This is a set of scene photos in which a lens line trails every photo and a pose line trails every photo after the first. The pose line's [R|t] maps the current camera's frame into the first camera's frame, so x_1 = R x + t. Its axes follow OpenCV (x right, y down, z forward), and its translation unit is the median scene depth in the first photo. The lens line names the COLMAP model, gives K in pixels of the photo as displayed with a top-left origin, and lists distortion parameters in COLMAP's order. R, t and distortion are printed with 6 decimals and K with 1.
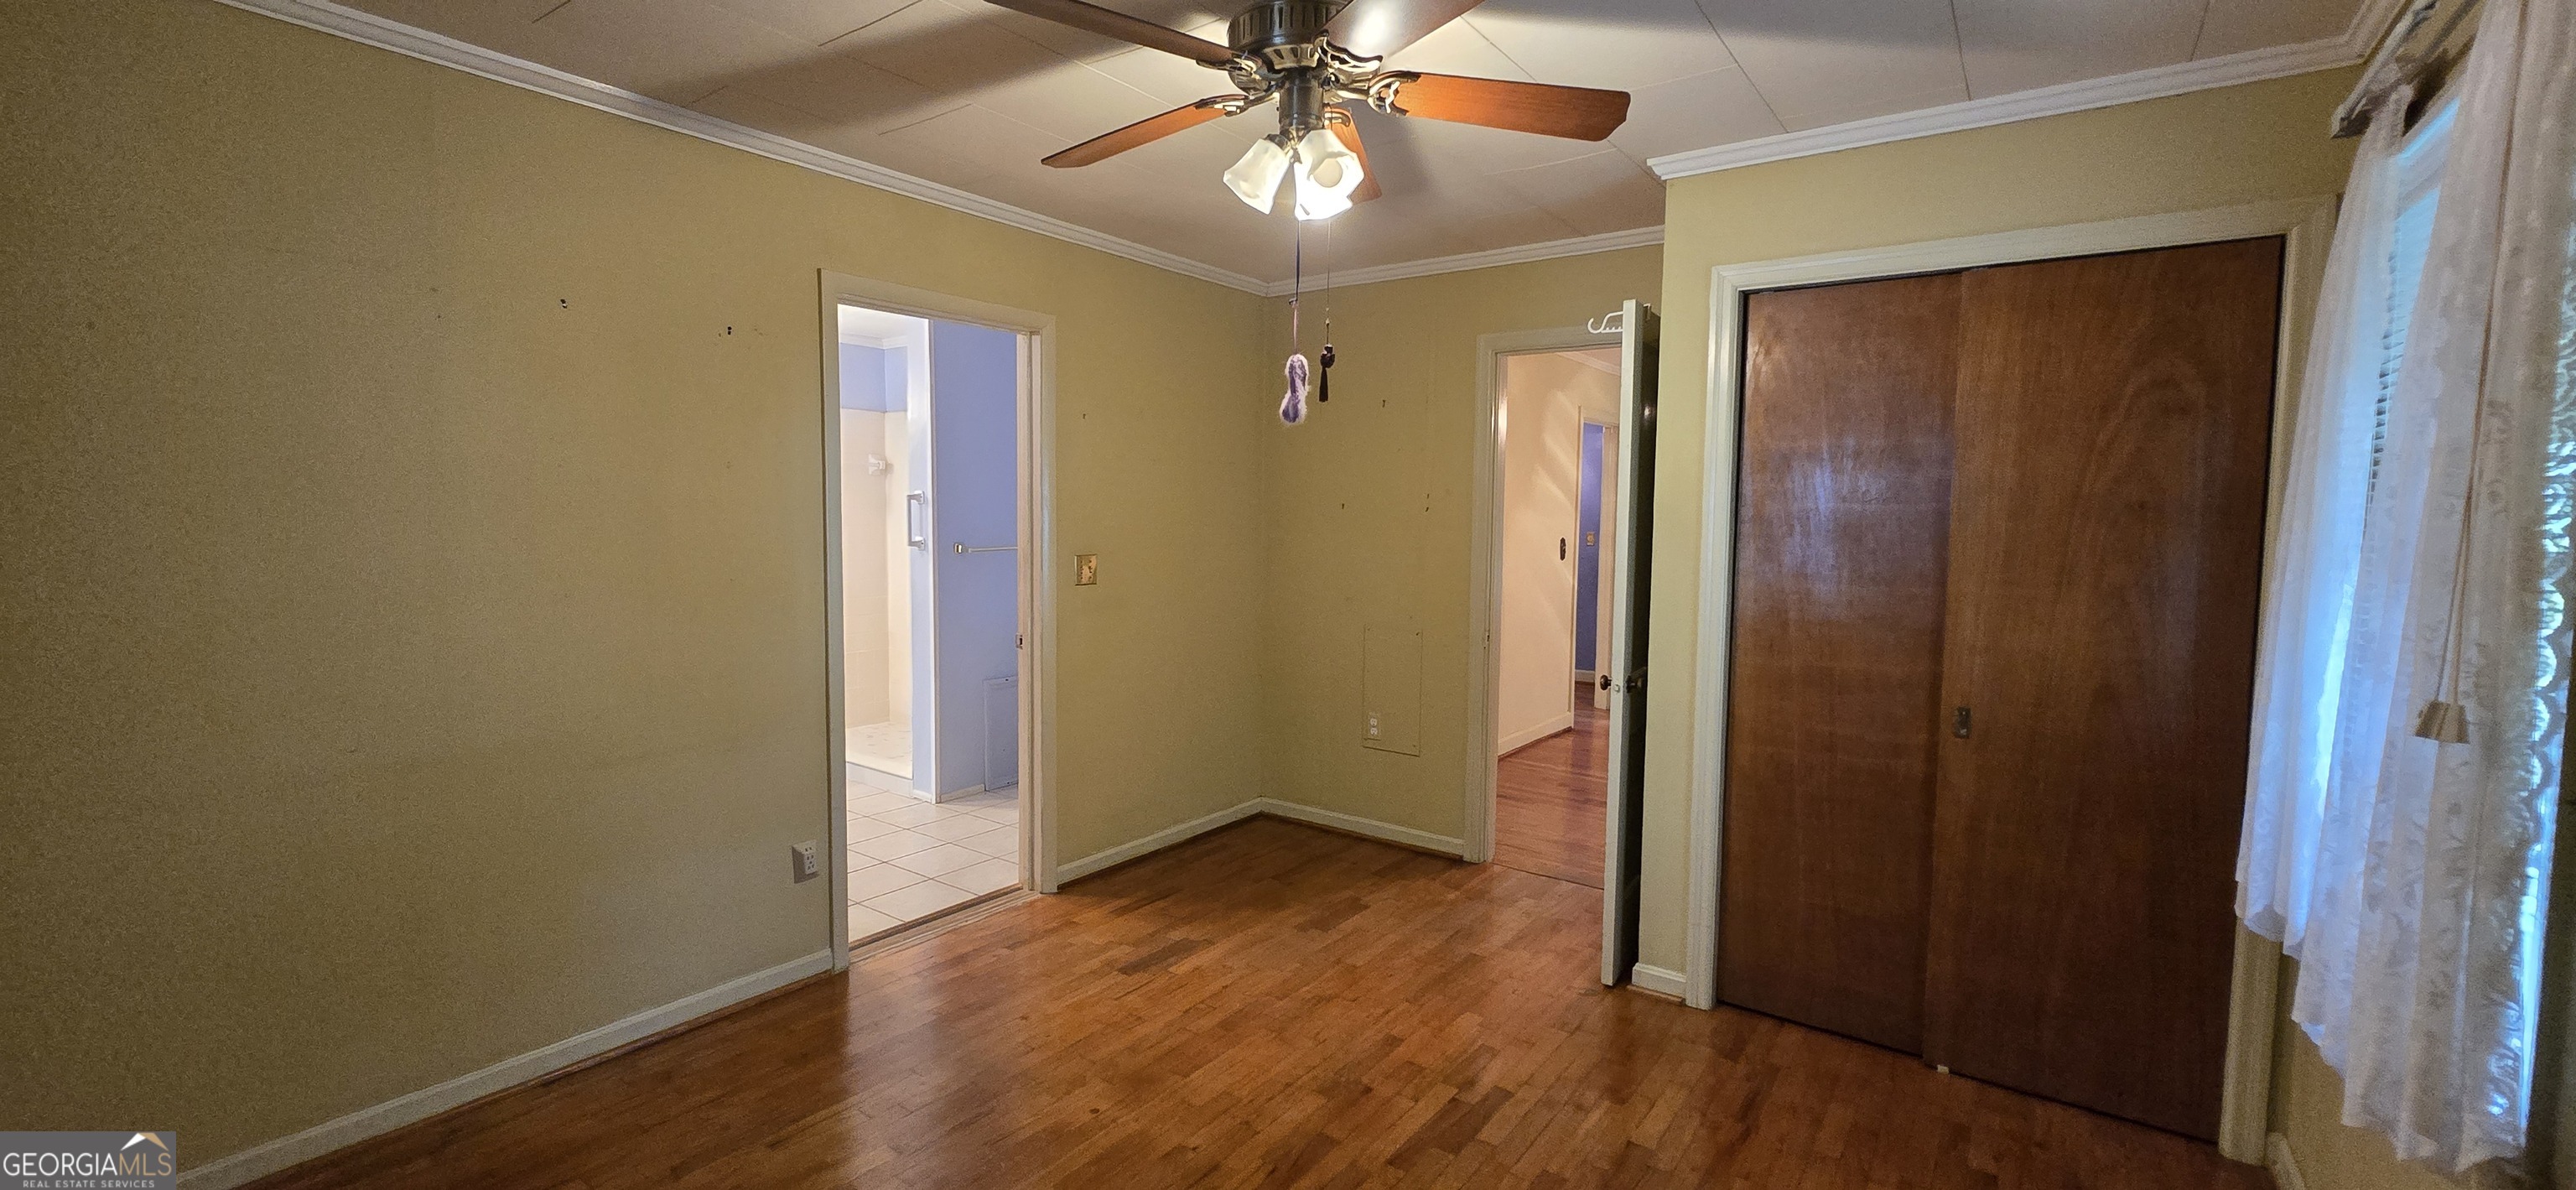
lens RADIAL K [[1048.2, 0, 1291.2], [0, 1048.2, 578.9], [0, 0, 1]] dist [-0.001828, -0.000365]
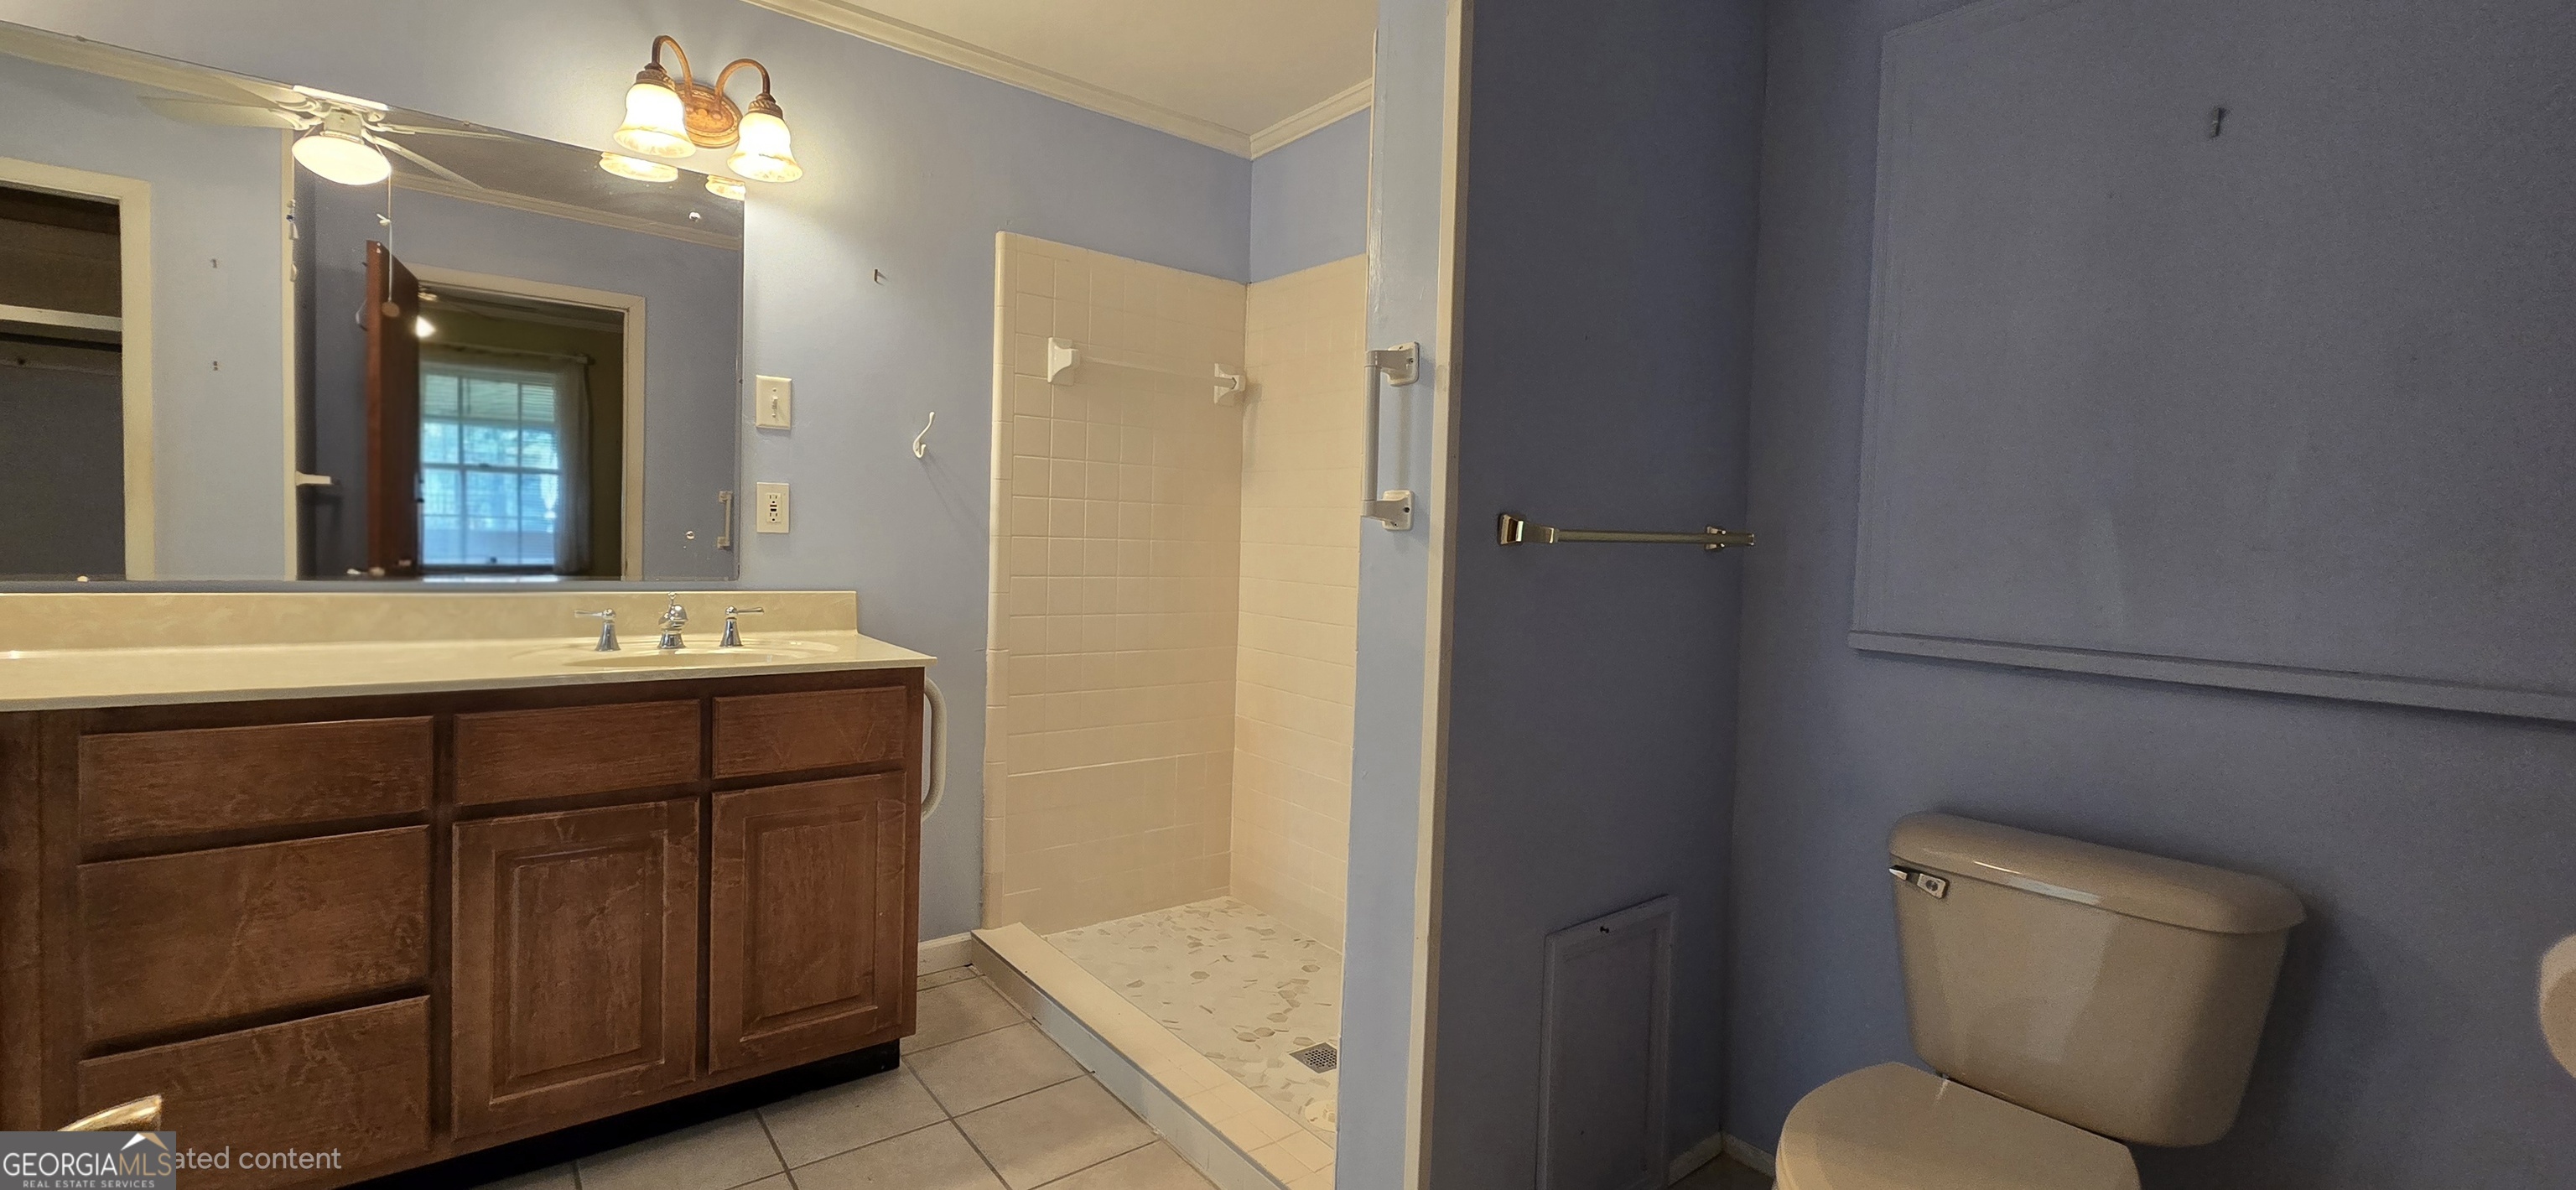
lens RADIAL K [[1048.2, 0, 1291.2], [0, 1048.2, 578.9], [0, 0, 1]] dist [-0.001828, -0.000365]
pose [[0.964190, 0.022936, -0.264219, -0.302983], [-0.032745, 0.998926, -0.032781, -0.002136], [0.263183, 0.040259, 0.963905, 0.690914]]
